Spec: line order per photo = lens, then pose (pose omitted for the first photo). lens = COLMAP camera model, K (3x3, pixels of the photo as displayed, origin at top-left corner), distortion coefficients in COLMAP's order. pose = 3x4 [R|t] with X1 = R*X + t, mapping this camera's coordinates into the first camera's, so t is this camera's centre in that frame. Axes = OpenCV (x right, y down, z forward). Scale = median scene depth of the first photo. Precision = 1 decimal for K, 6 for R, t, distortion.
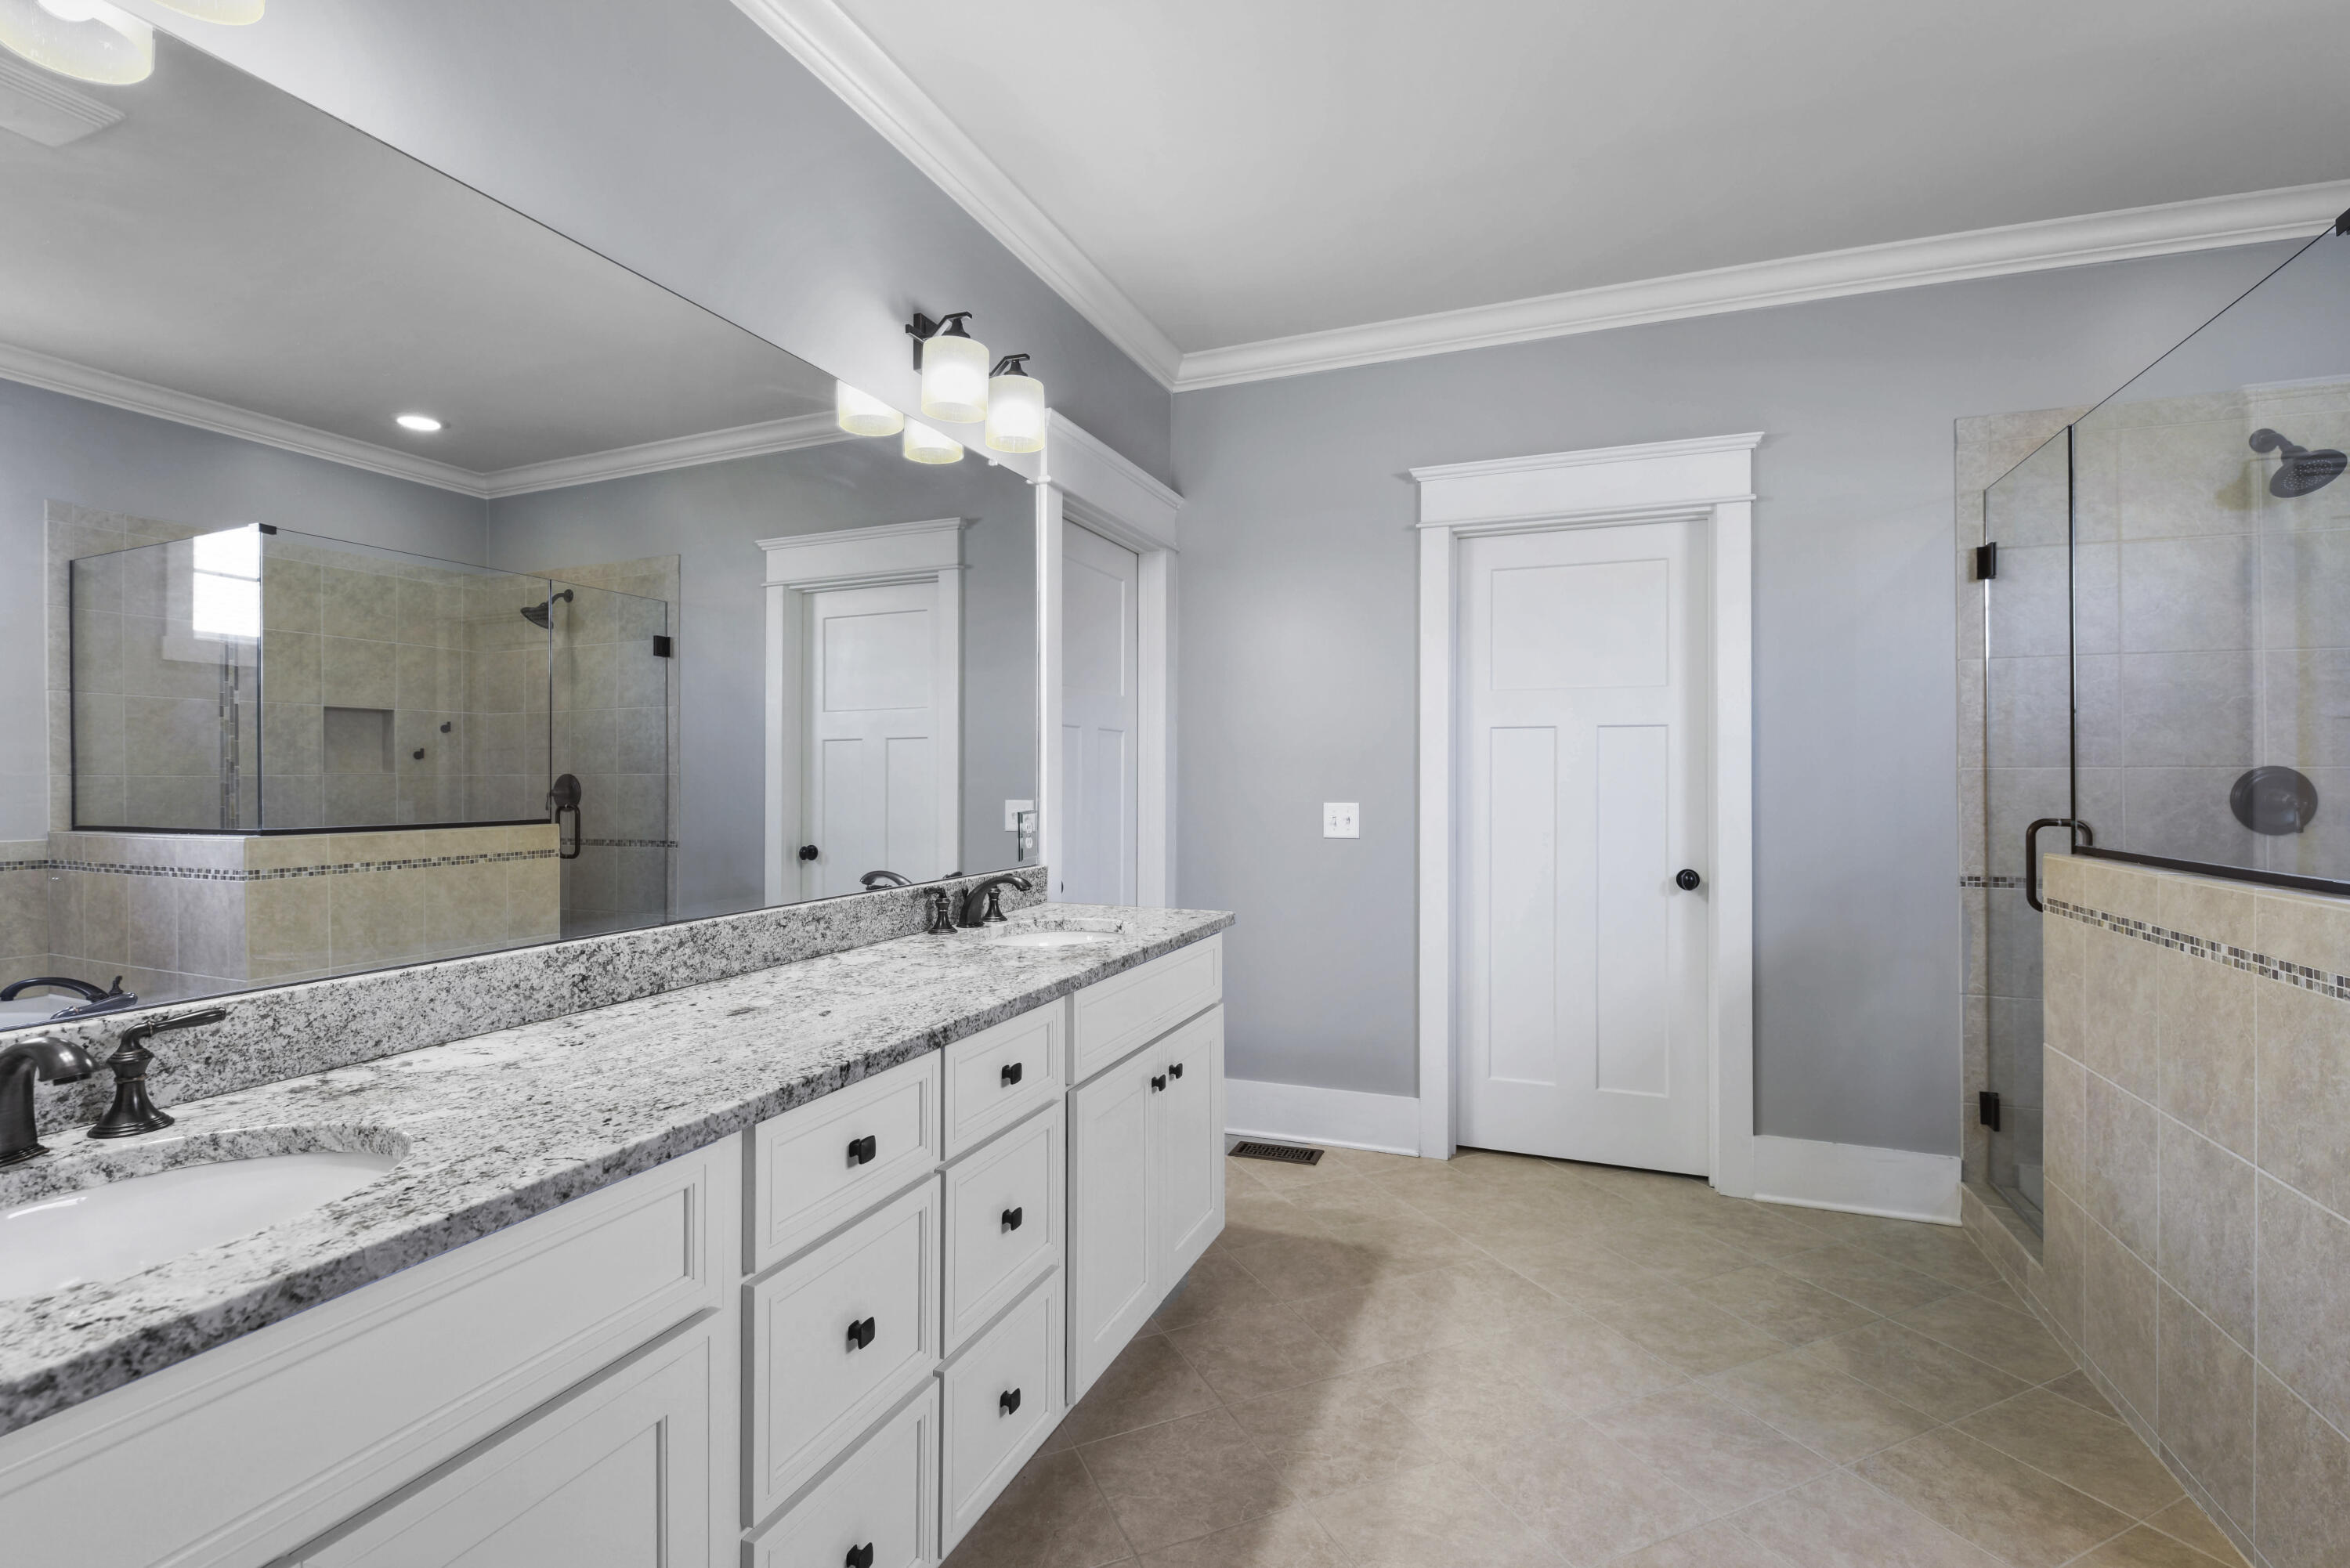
lens RADIAL K [[1020.3, 0, 1191.6], [0, 1020.3, 777.0], [0, 0, 1]] dist [-0.020022, -0.000824]
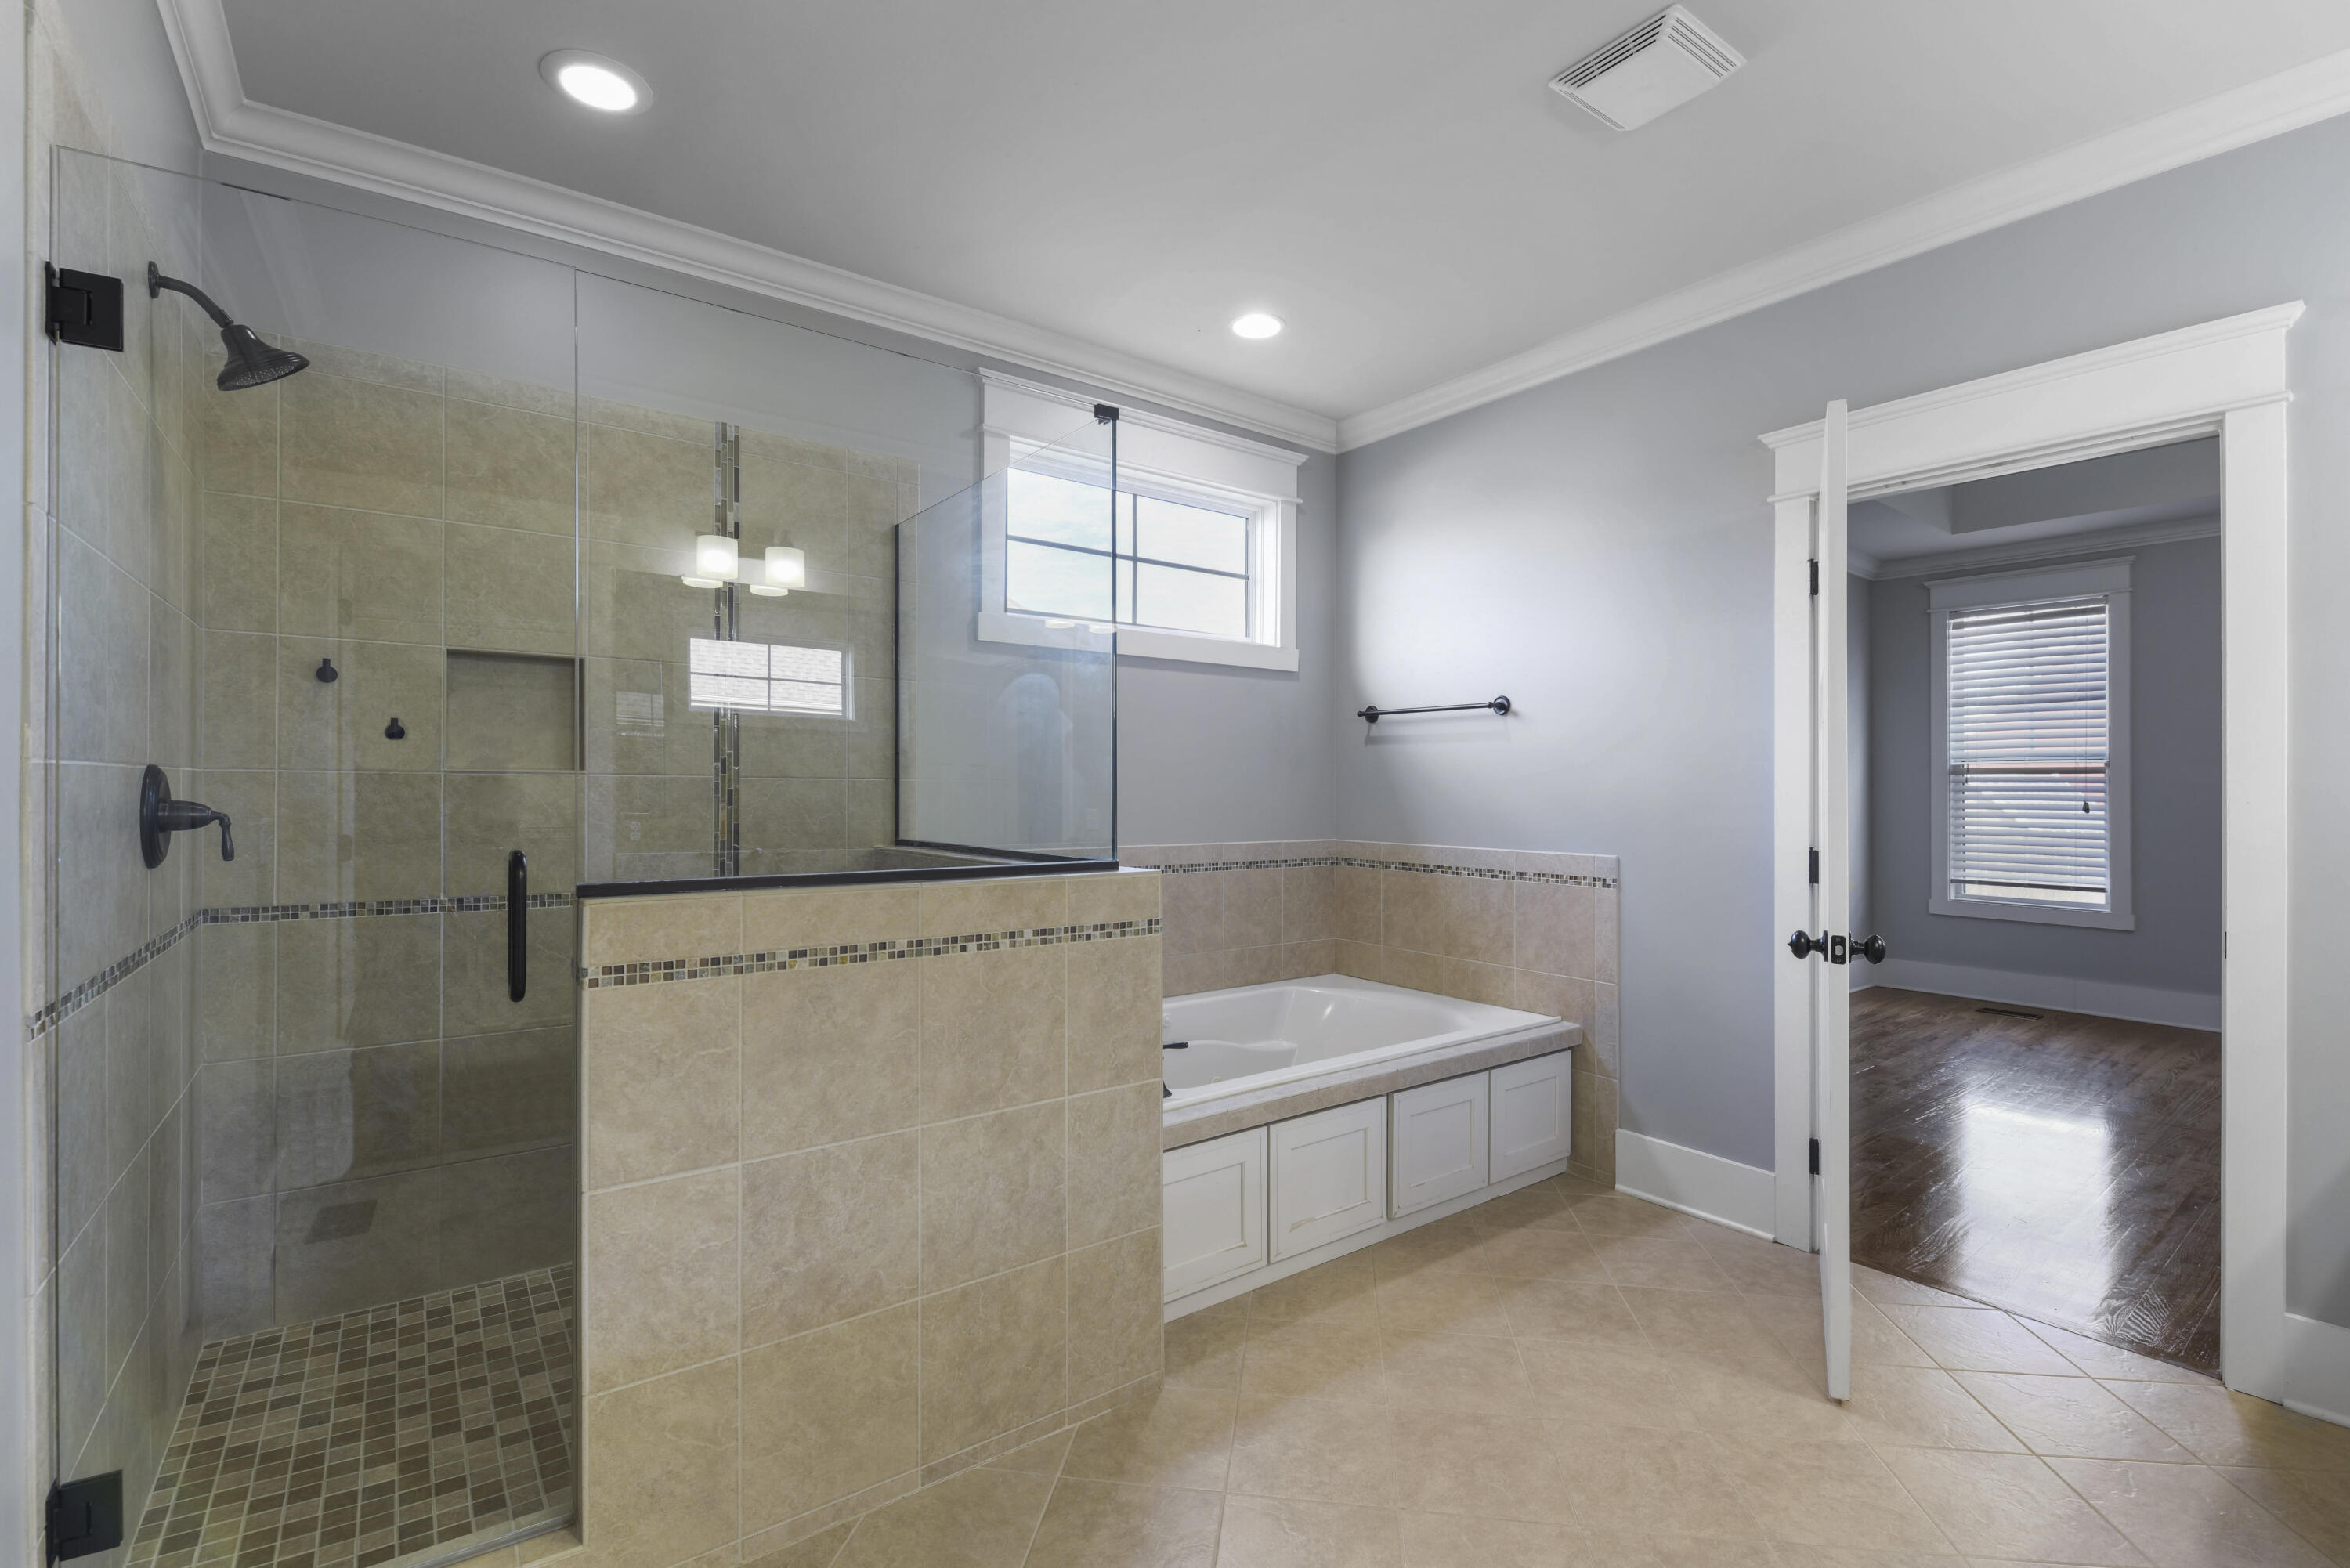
lens RADIAL K [[1020.3, 0, 1167.8], [0, 1020.3, 779.8], [0, 0, 1]] dist [-0.020022, -0.000824]
pose [[-0.848423, 0.004794, 0.529297, 0.288944], [-0.002277, 0.999917, -0.012707, 0.009684], [-0.529314, -0.011986, -0.848341, 2.044421]]
